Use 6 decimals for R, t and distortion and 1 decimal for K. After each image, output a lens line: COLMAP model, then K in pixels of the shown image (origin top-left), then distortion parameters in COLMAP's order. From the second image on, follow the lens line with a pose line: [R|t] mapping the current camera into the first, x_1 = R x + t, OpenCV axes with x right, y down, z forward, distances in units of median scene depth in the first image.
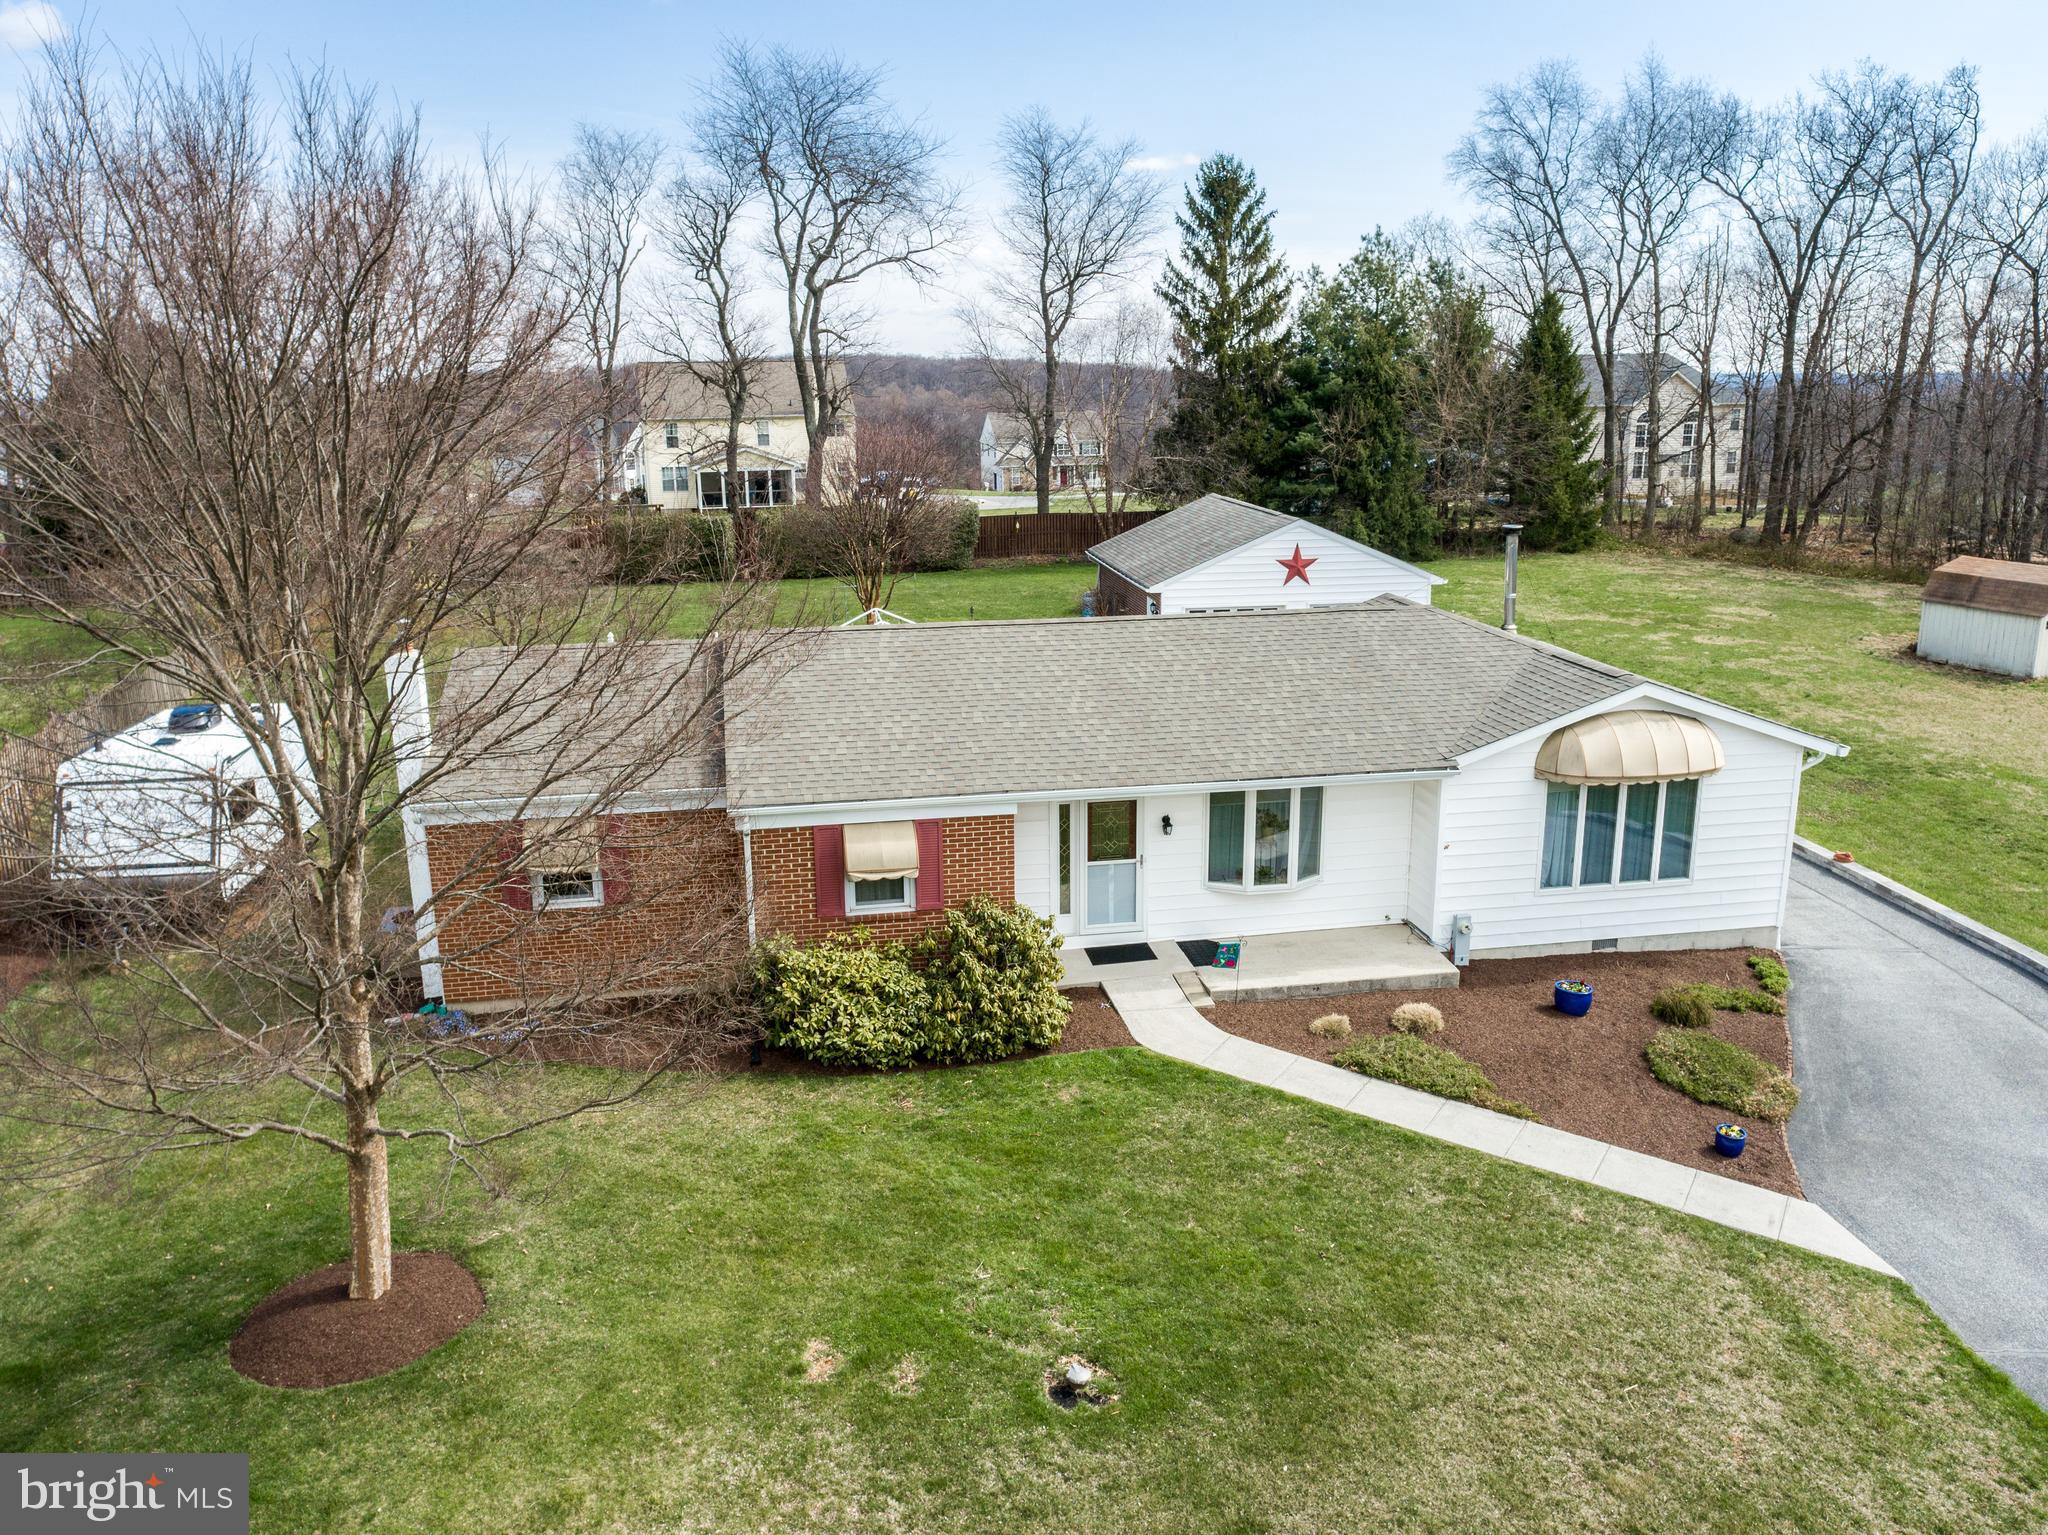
lens RADIAL K [[1559.6, 0, 1024.0], [0, 1559.6, 767.5], [0, 0, 1]] dist [-0.020156, 0.013338]
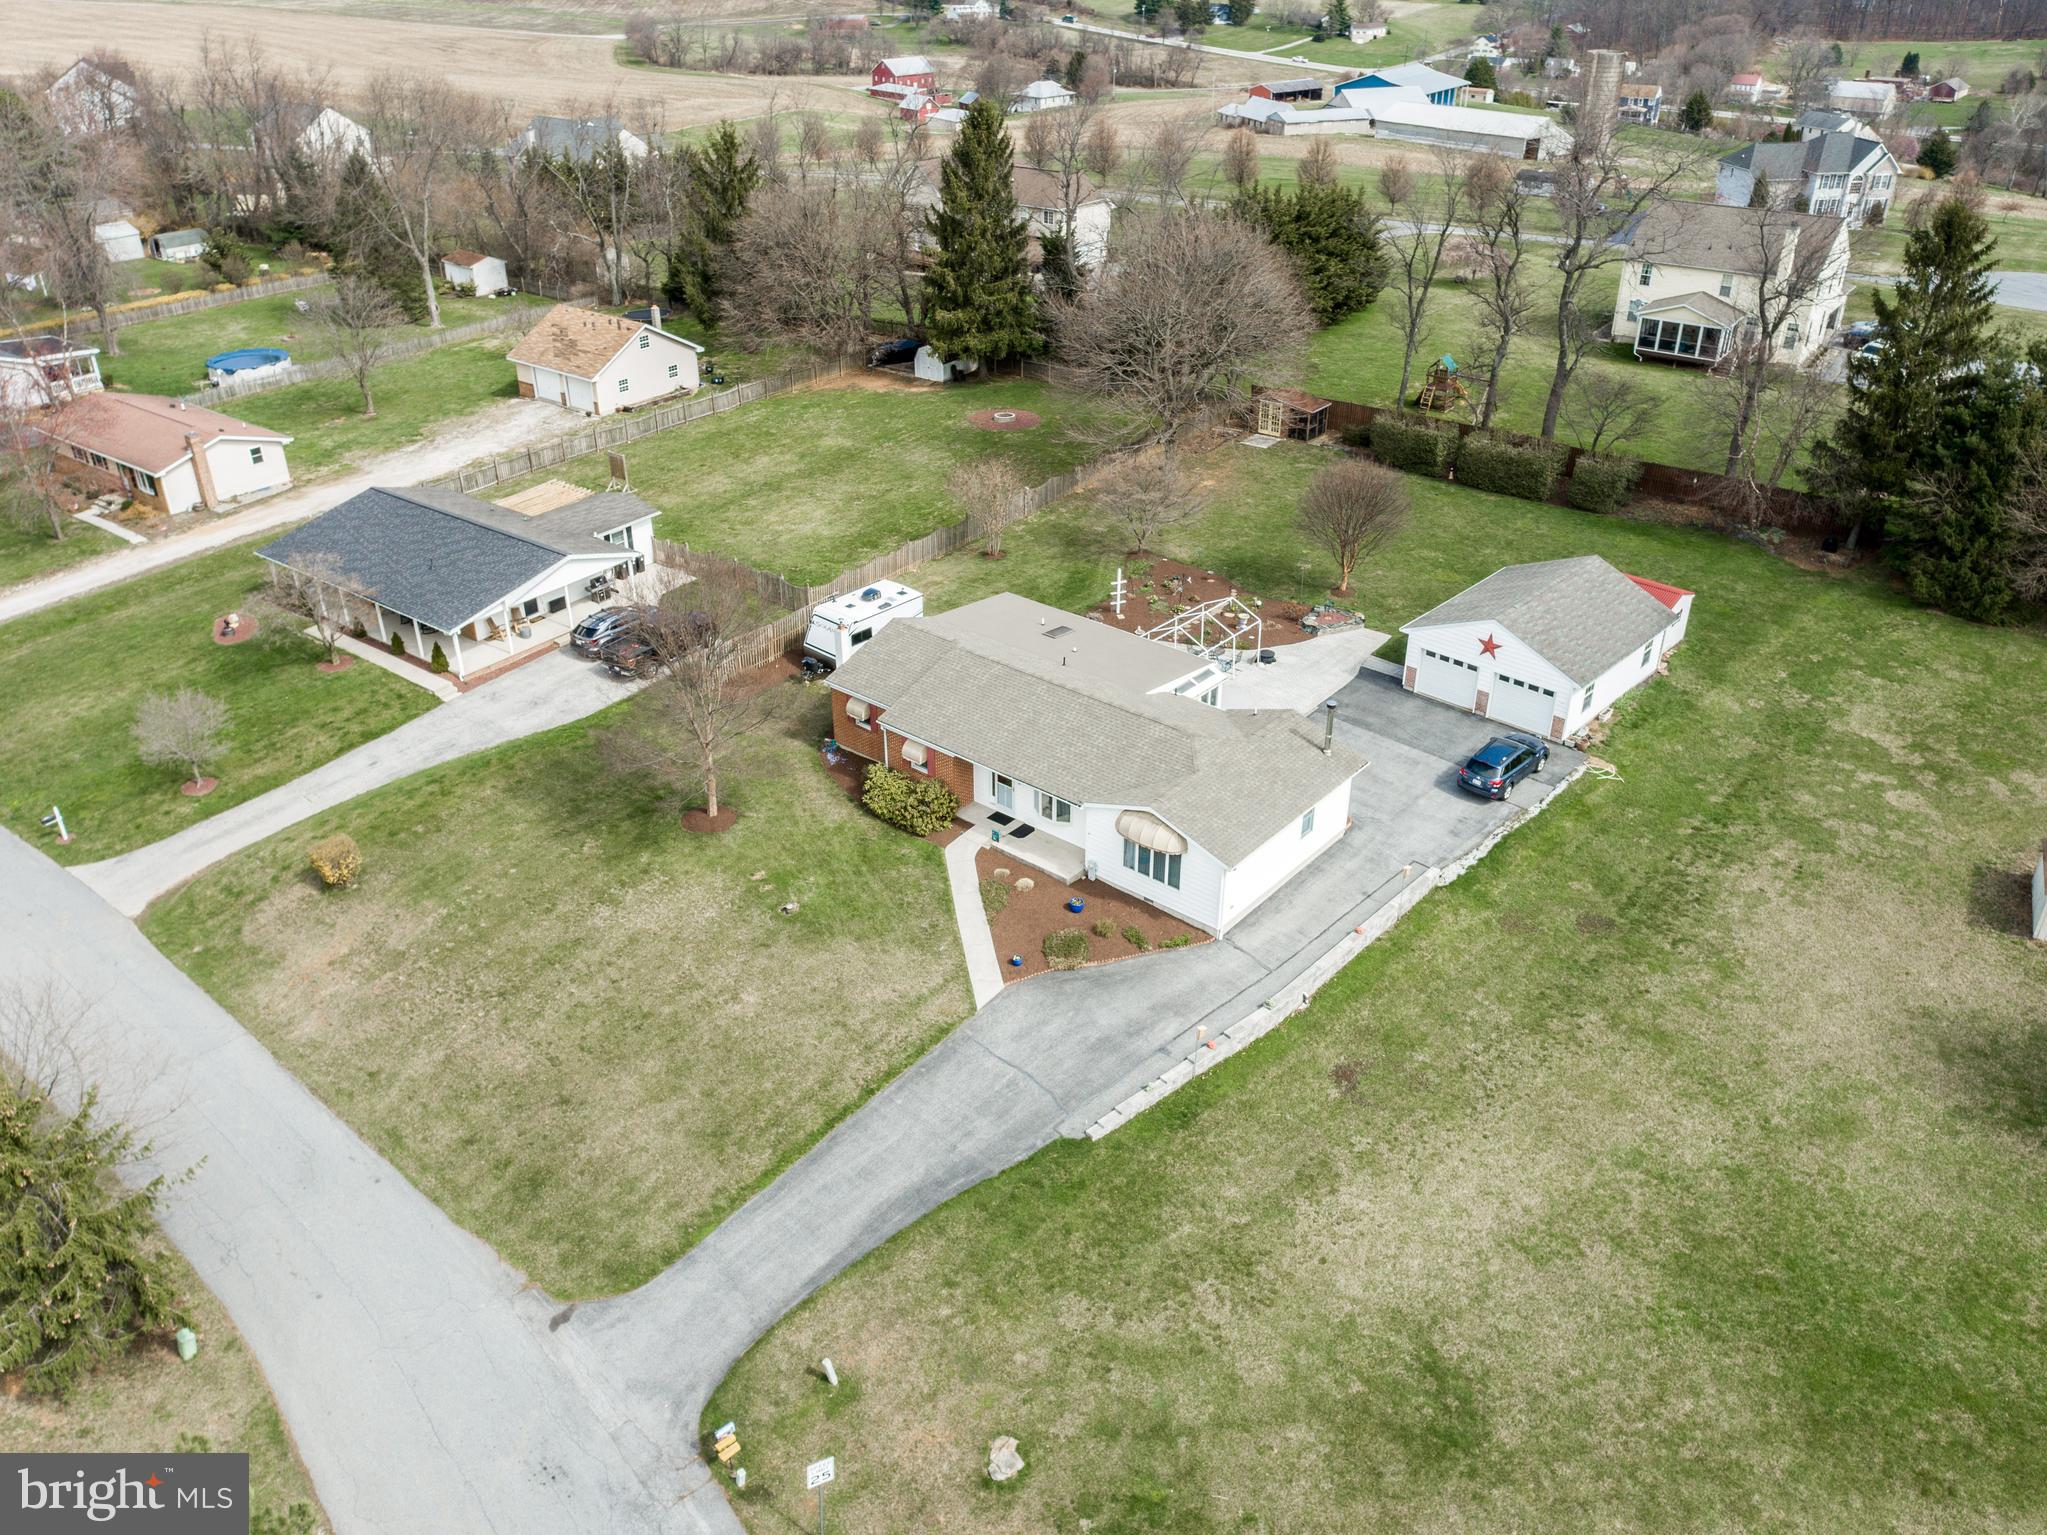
lens RADIAL K [[1568.6, 0, 1023.5], [0, 1568.6, 767.5], [0, 0, 1]] dist [-0.013005, 0.006893]
pose [[0.639791, 0.391160, -0.661559, 1.814130], [-0.195809, 0.915347, 0.351850, -0.903709], [0.743186, -0.095571, 0.662224, -0.724451]]
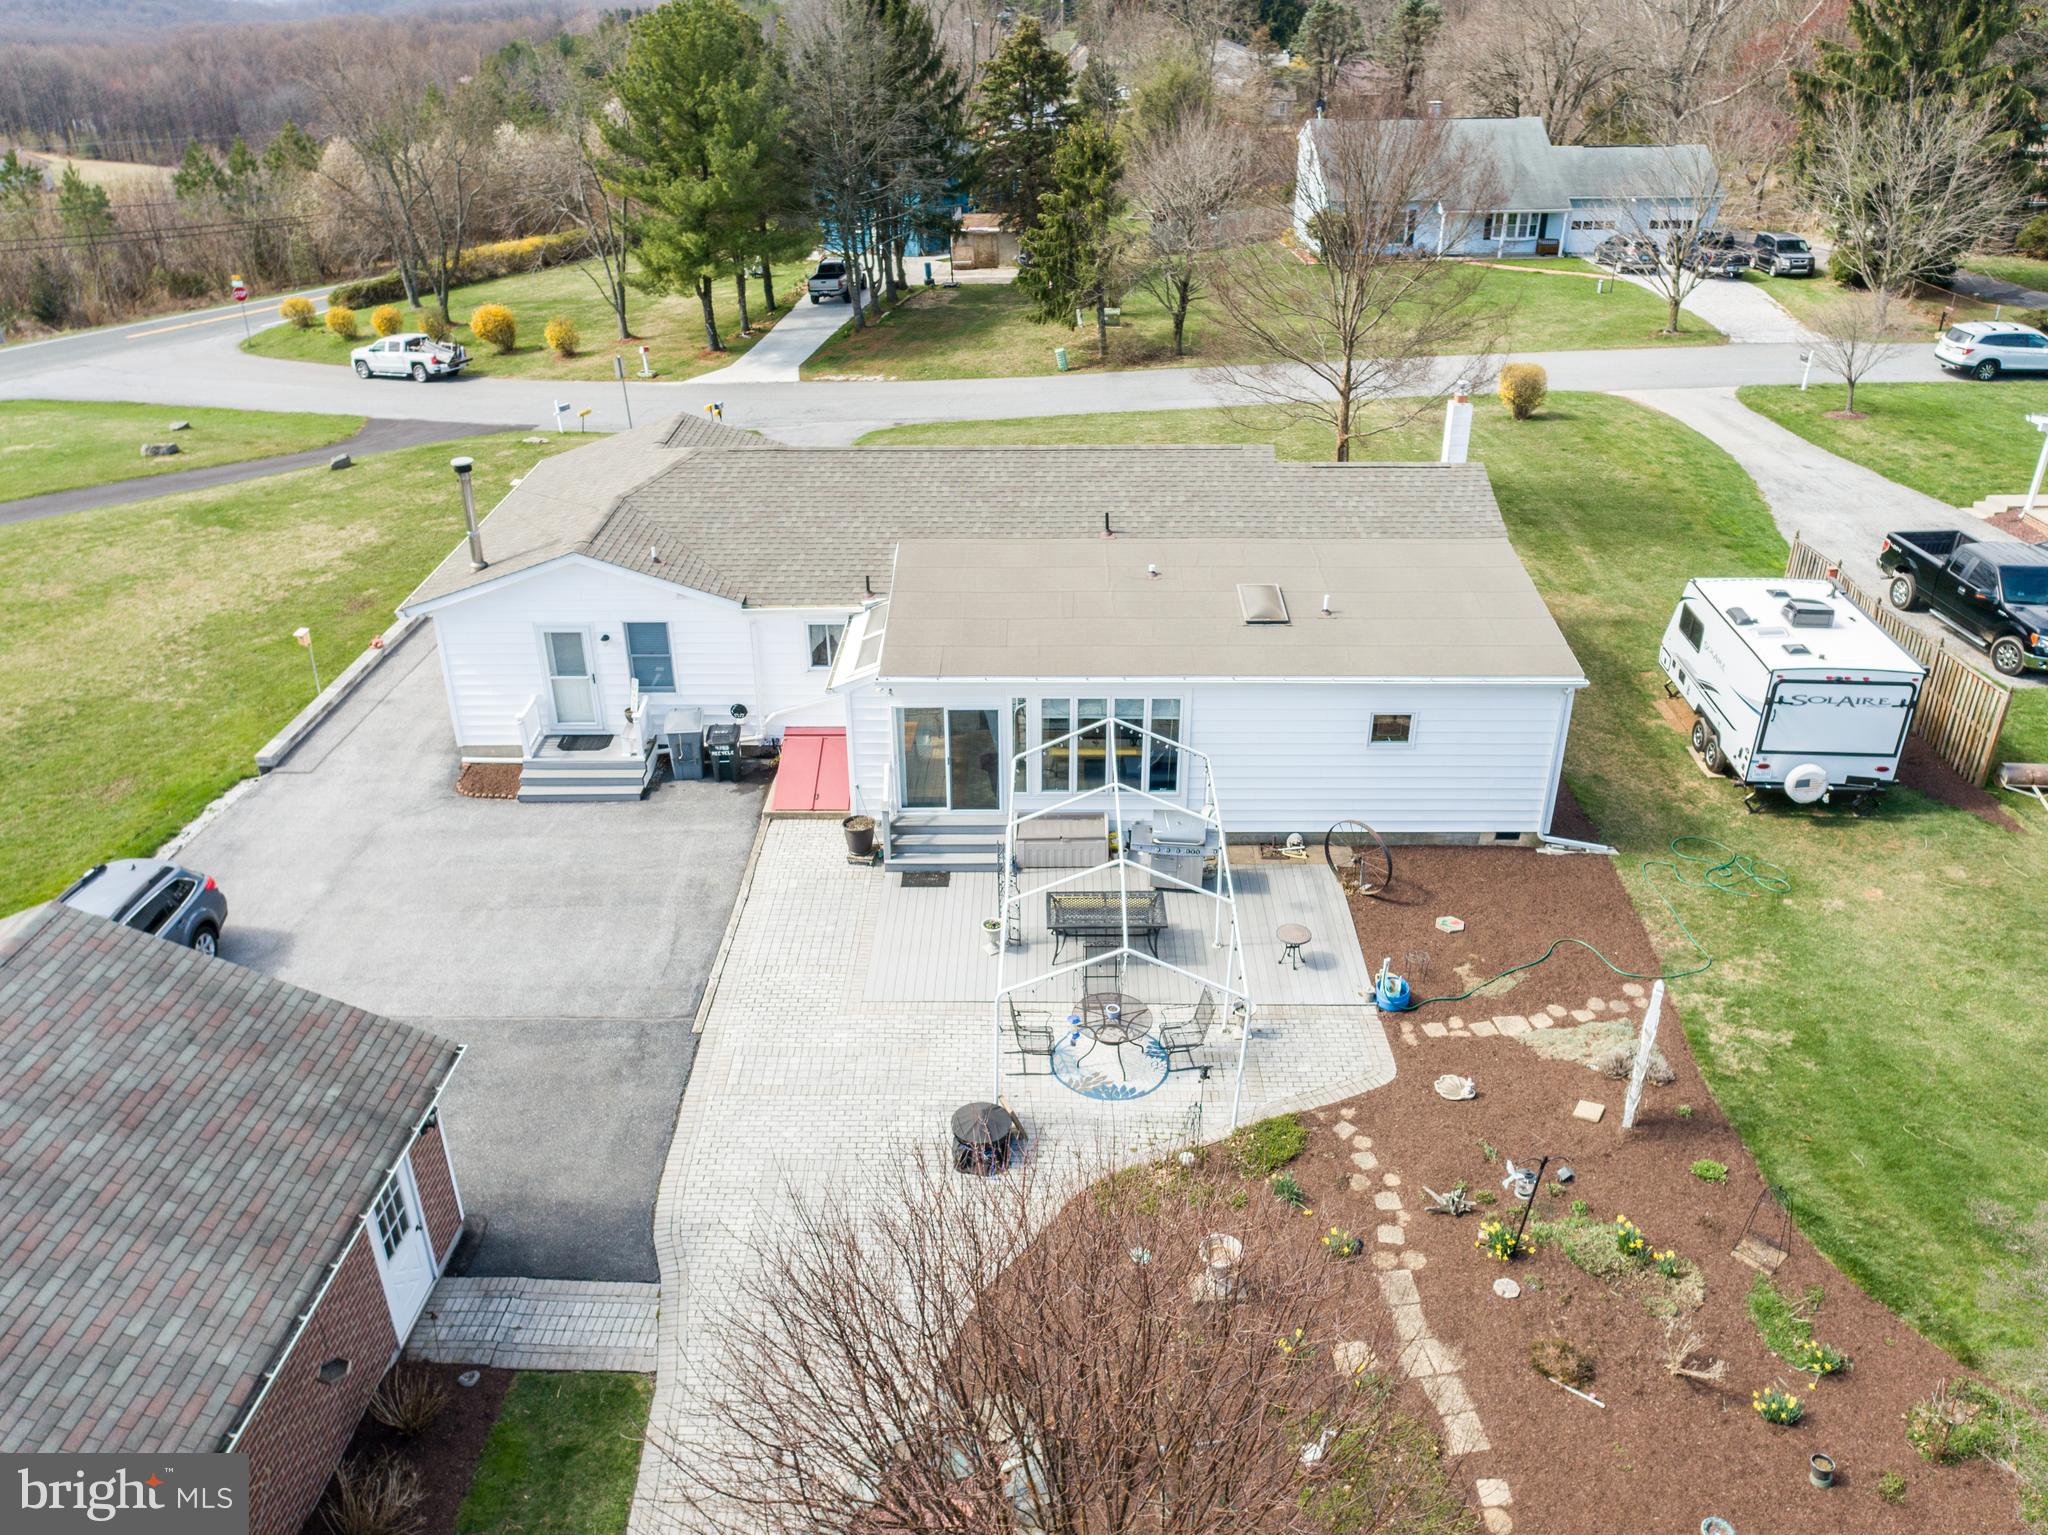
lens RADIAL K [[1569.3, 0, 1024.0], [0, 1569.3, 767.5], [0, 0, 1]] dist [-0.013005, 0.006893]
pose [[-0.981757, -0.075053, 0.174702, -0.253593], [0.062008, 0.742192, 0.667313, -0.825543], [-0.179746, 0.665972, -0.723998, 2.309244]]
